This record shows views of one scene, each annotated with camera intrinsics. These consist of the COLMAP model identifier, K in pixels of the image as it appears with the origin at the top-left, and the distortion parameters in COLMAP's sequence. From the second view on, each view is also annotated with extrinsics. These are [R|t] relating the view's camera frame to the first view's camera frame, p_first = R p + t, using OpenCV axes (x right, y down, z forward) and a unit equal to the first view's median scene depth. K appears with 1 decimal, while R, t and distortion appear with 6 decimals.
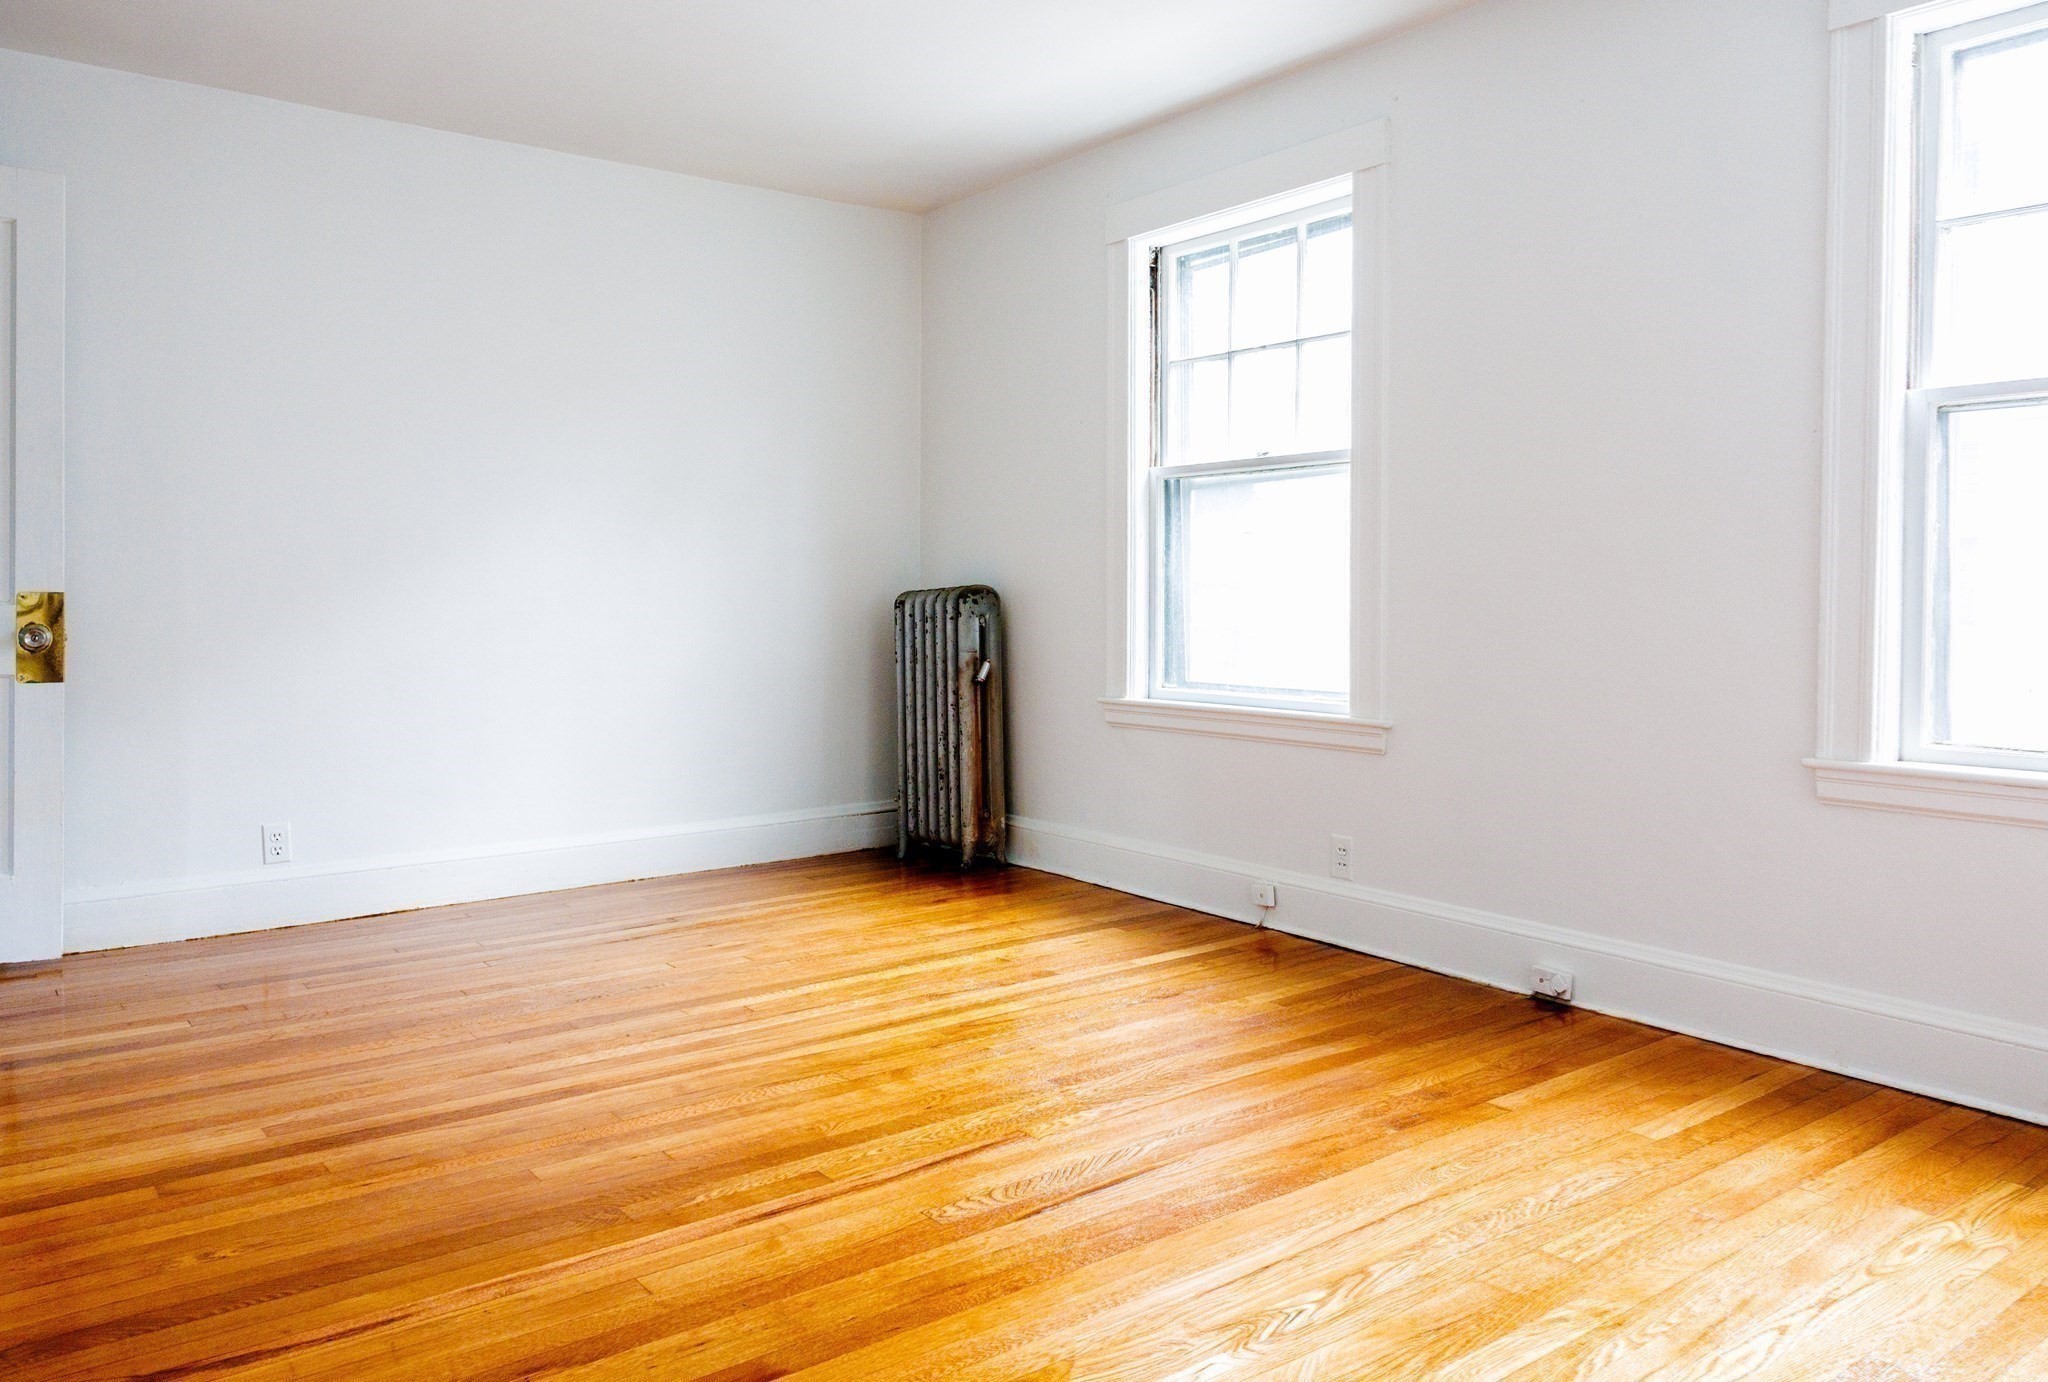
lens RADIAL K [[1424.4, 0, 1024.0], [0, 1424.4, 691.0], [0, 0, 1]] dist [0.003589, 0.002449]
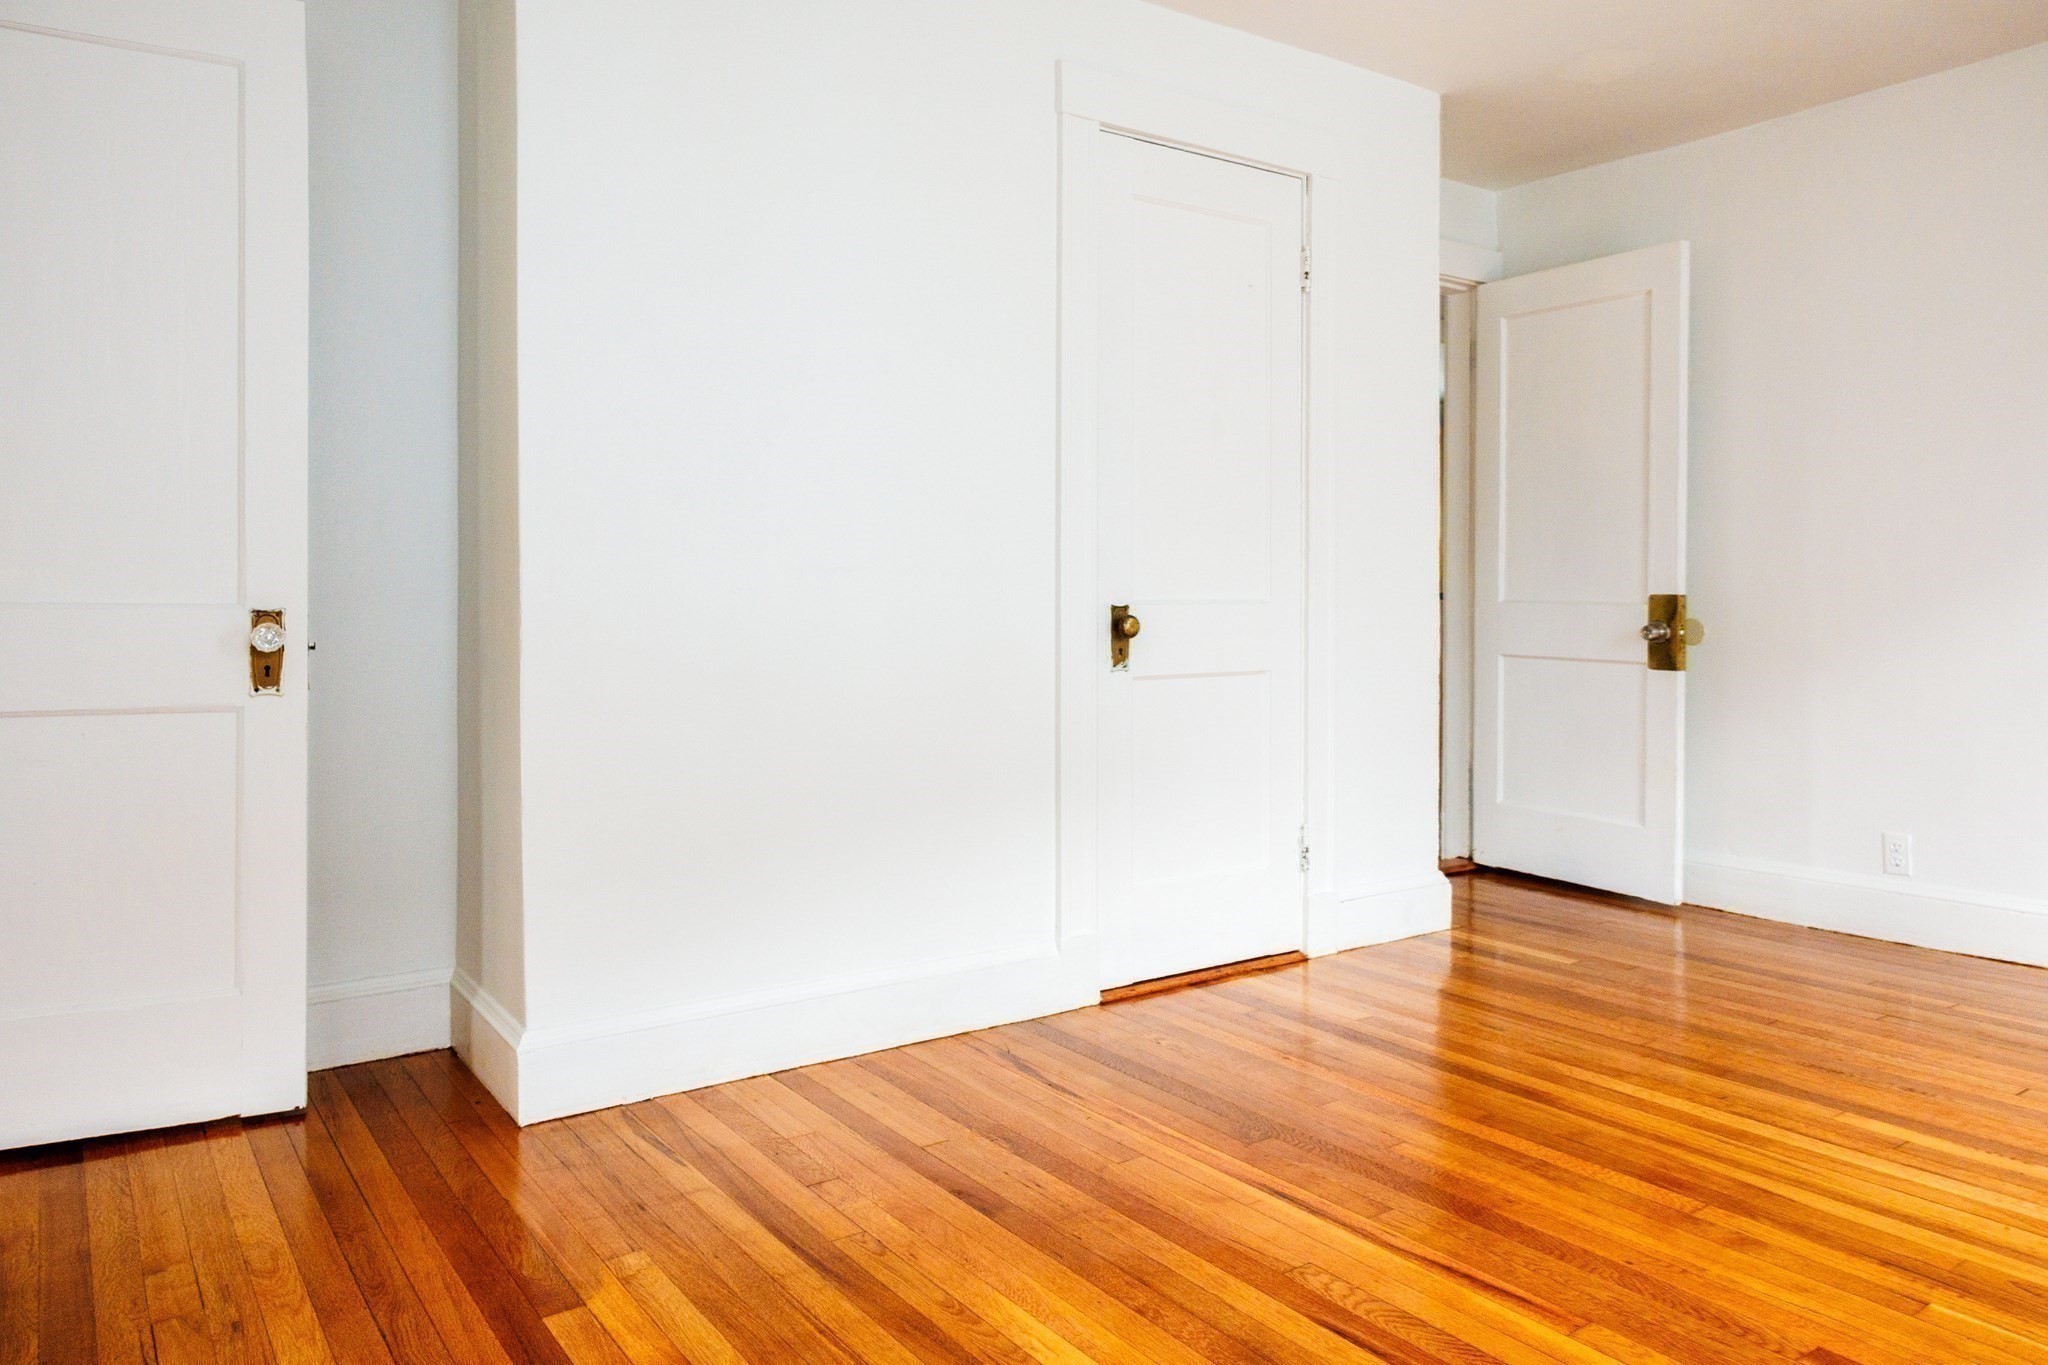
lens RADIAL K [[1401.1, 0, 1024.0], [0, 1401.1, 682.5], [0, 0, 1]] dist [-0.001549, 0.004213]
pose [[-0.032123, 0.055753, -0.997928, 0.626364], [-0.065336, 0.996190, 0.057759, -0.036261], [0.997346, 0.067056, -0.028358, 0.629279]]
